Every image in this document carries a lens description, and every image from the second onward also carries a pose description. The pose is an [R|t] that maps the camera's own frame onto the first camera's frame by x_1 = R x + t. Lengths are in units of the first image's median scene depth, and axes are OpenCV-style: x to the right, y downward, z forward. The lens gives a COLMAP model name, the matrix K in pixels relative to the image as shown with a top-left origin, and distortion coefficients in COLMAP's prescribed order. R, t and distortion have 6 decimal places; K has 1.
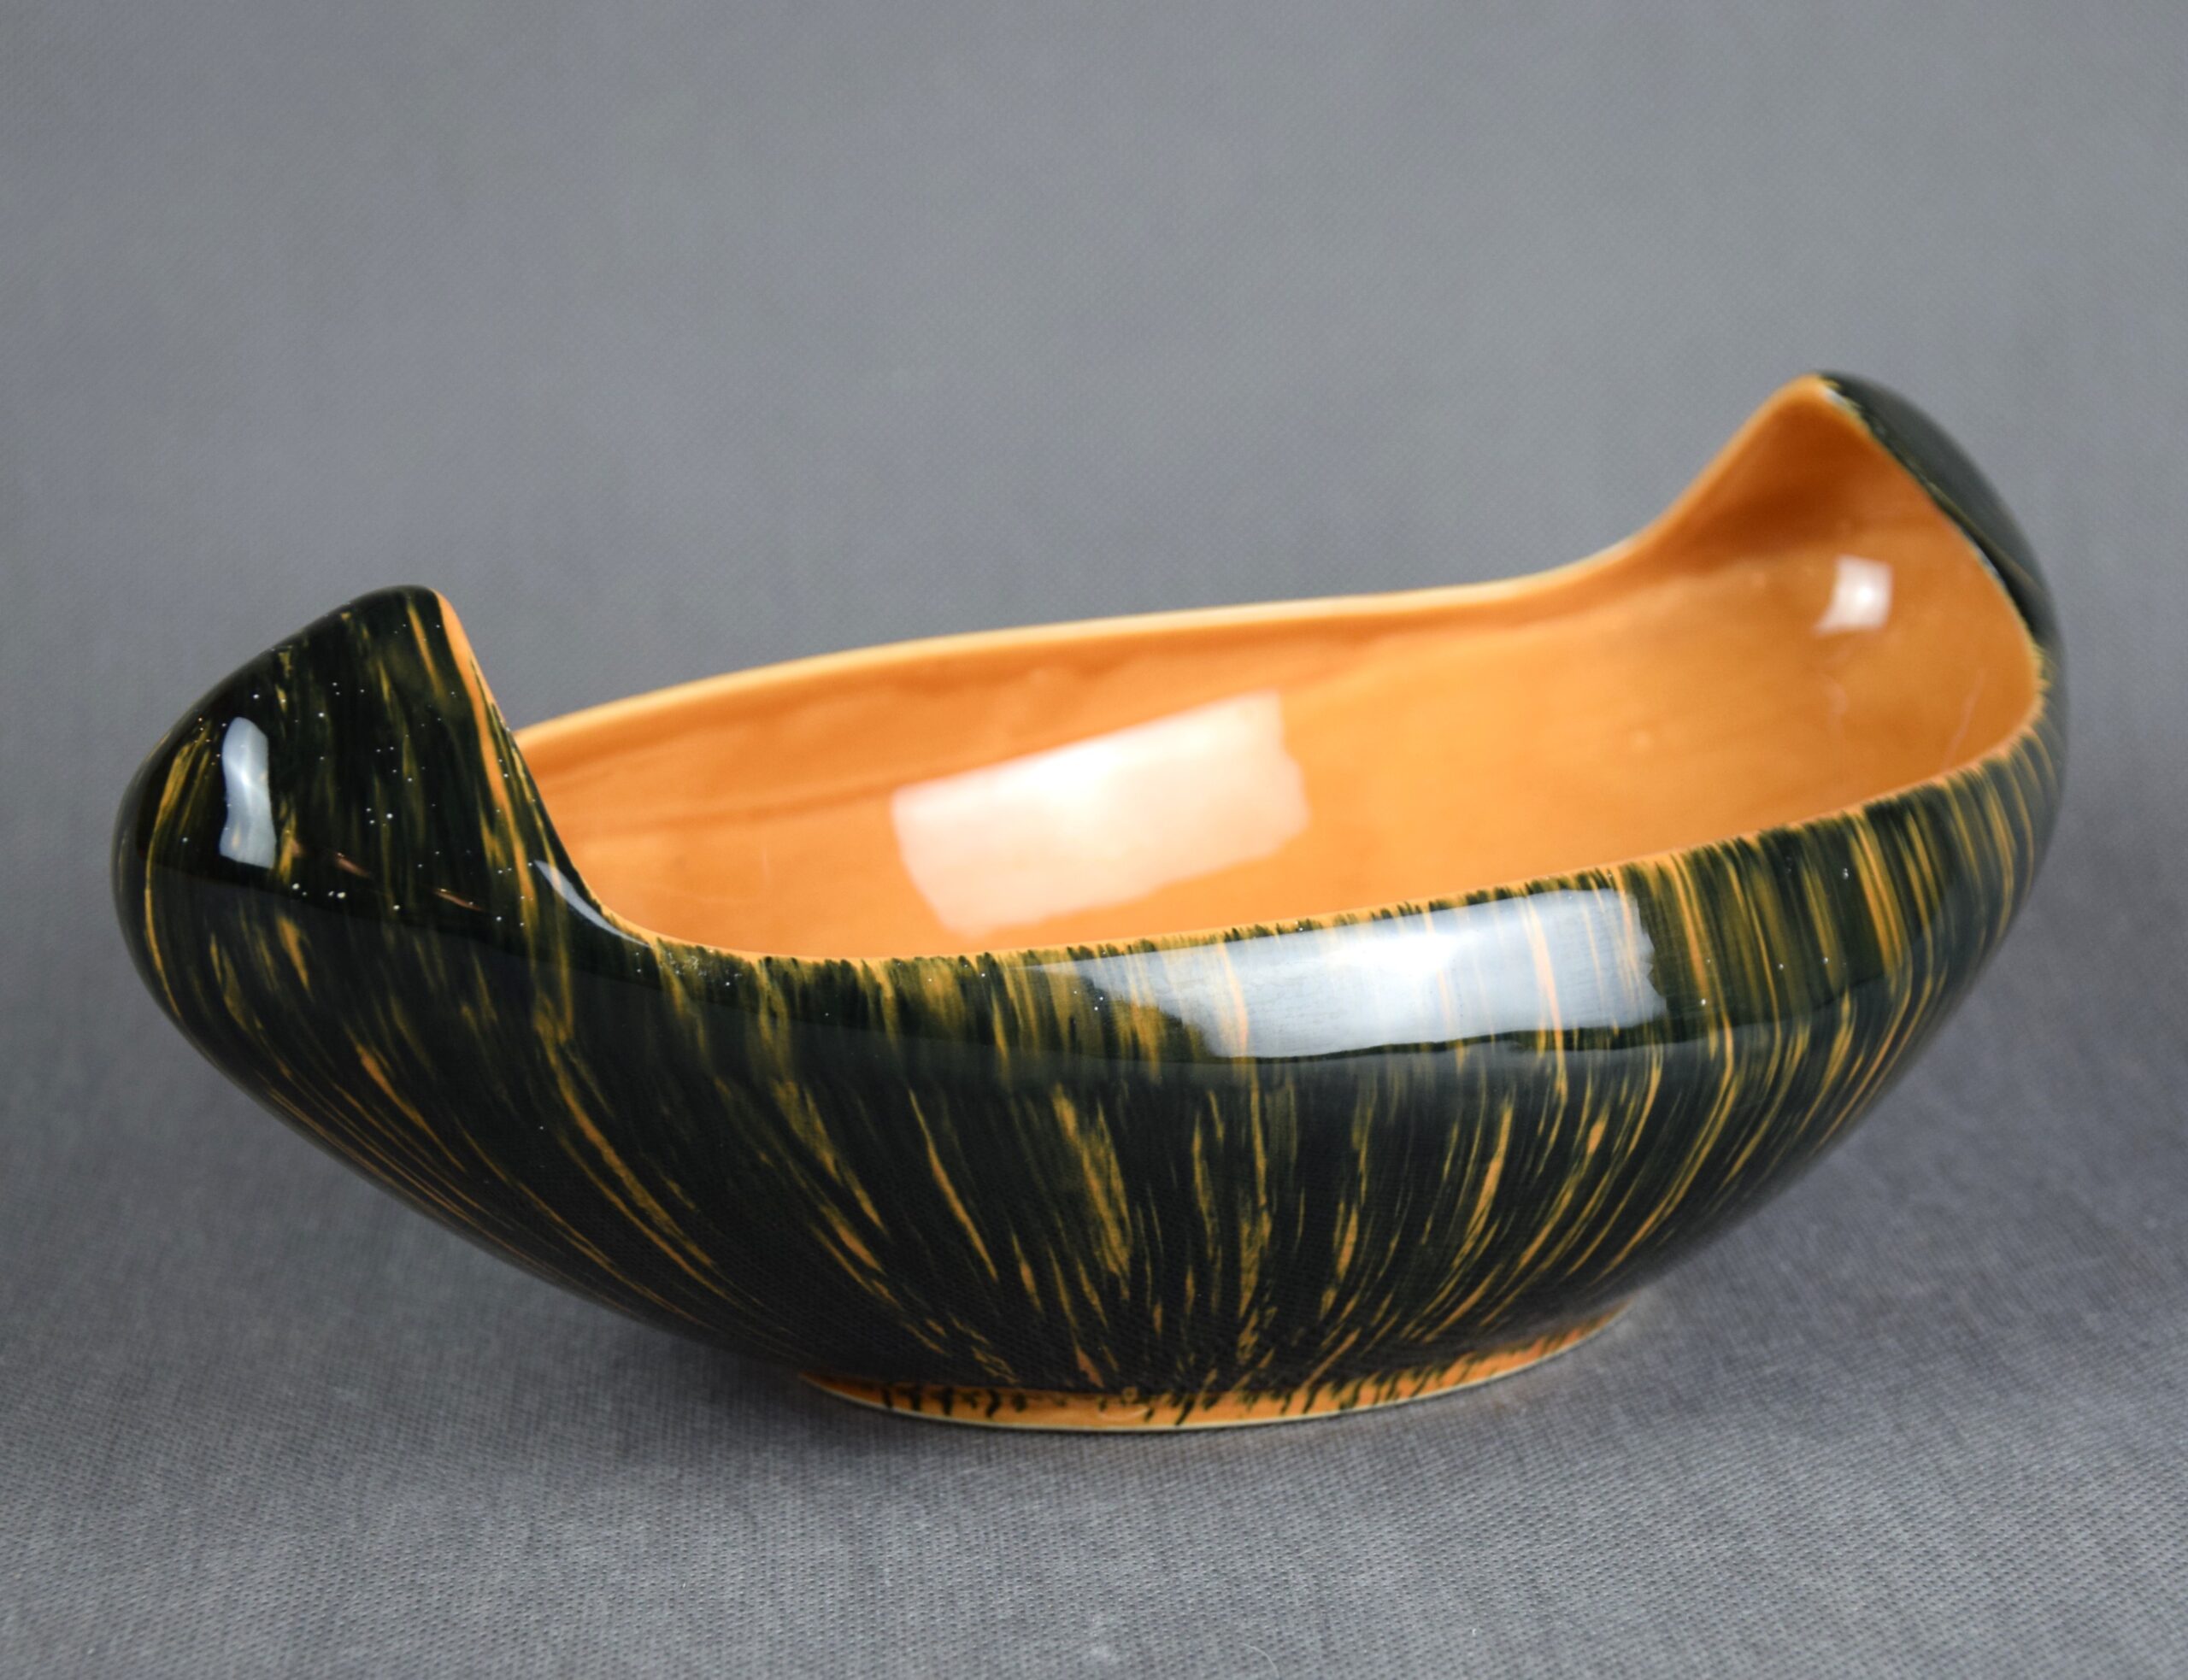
lens RADIAL K [[5038.5, 0, 1094.0], [0, 5038.5, 840.0], [0, 0, 1]] dist [0.047873, 0.028217]
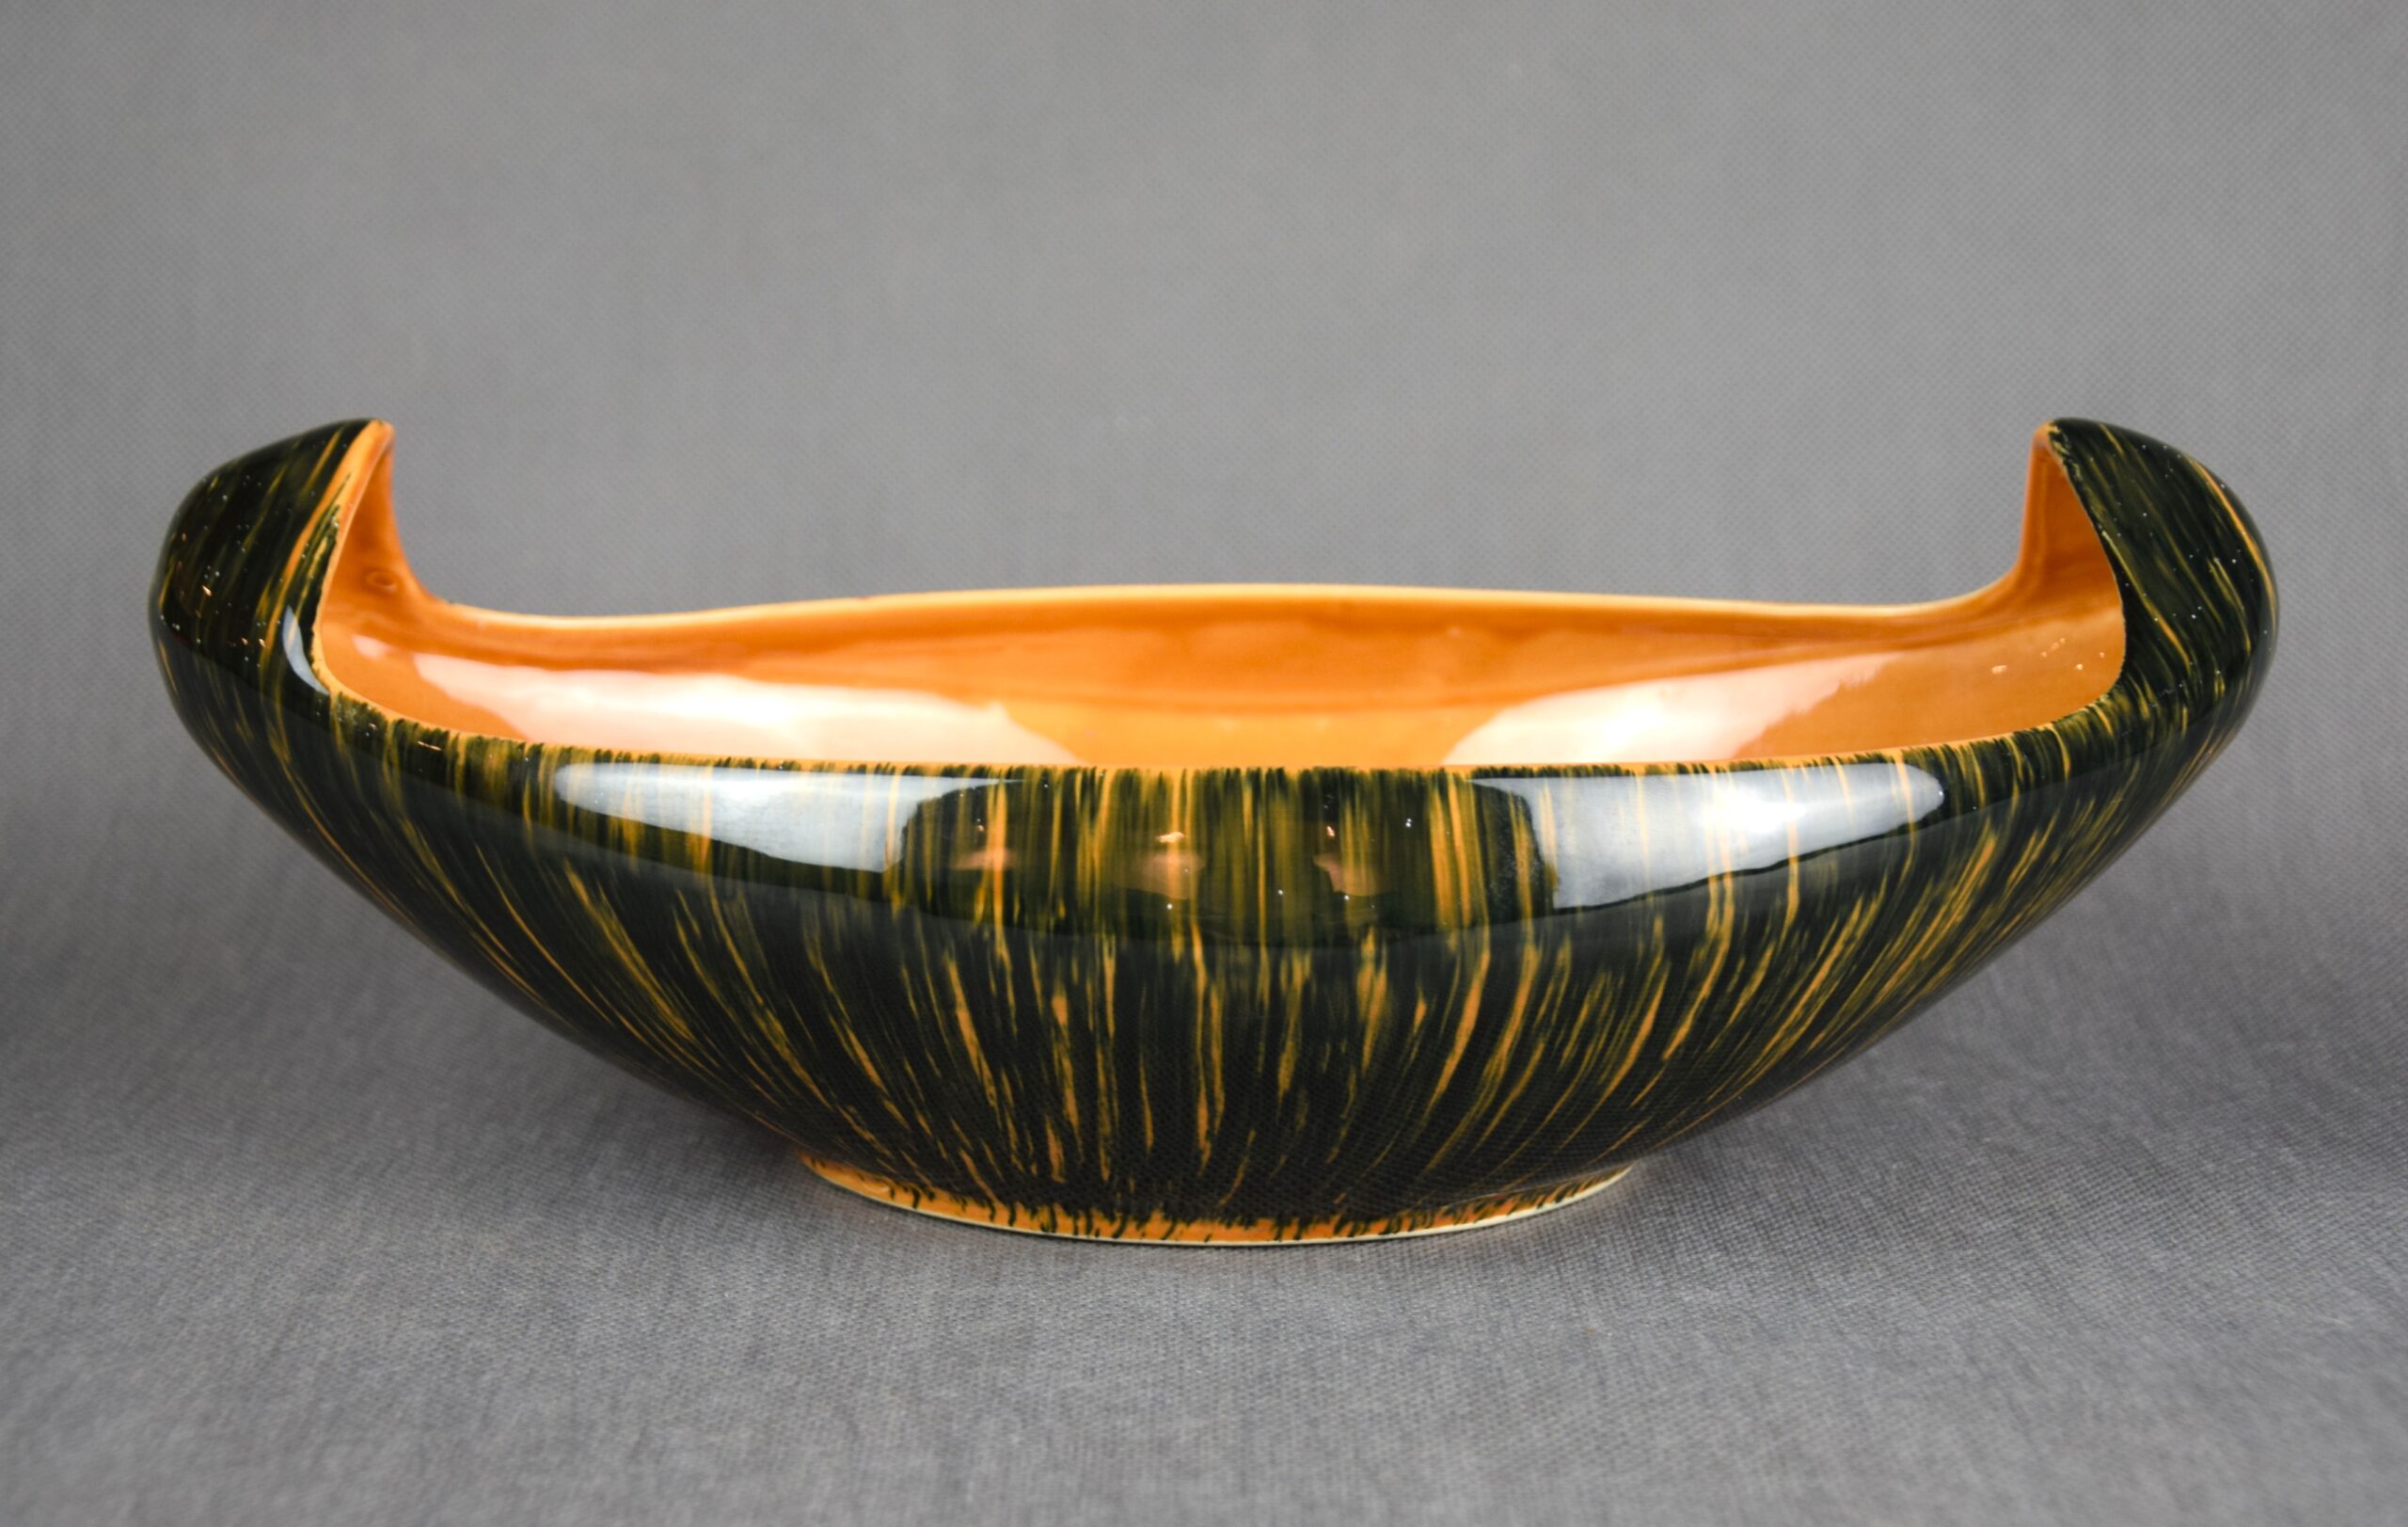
lens RADIAL K [[3463.3, 0, 1204.0], [0, 3463.3, 763.5], [0, 0, 1]] dist [-0.002327, 0.405320]
pose [[0.729805, 0.133341, -0.670525, 0.630105], [-0.155710, 0.987437, 0.026886, -0.019225], [0.665687, 0.084786, 0.741399, 0.468772]]
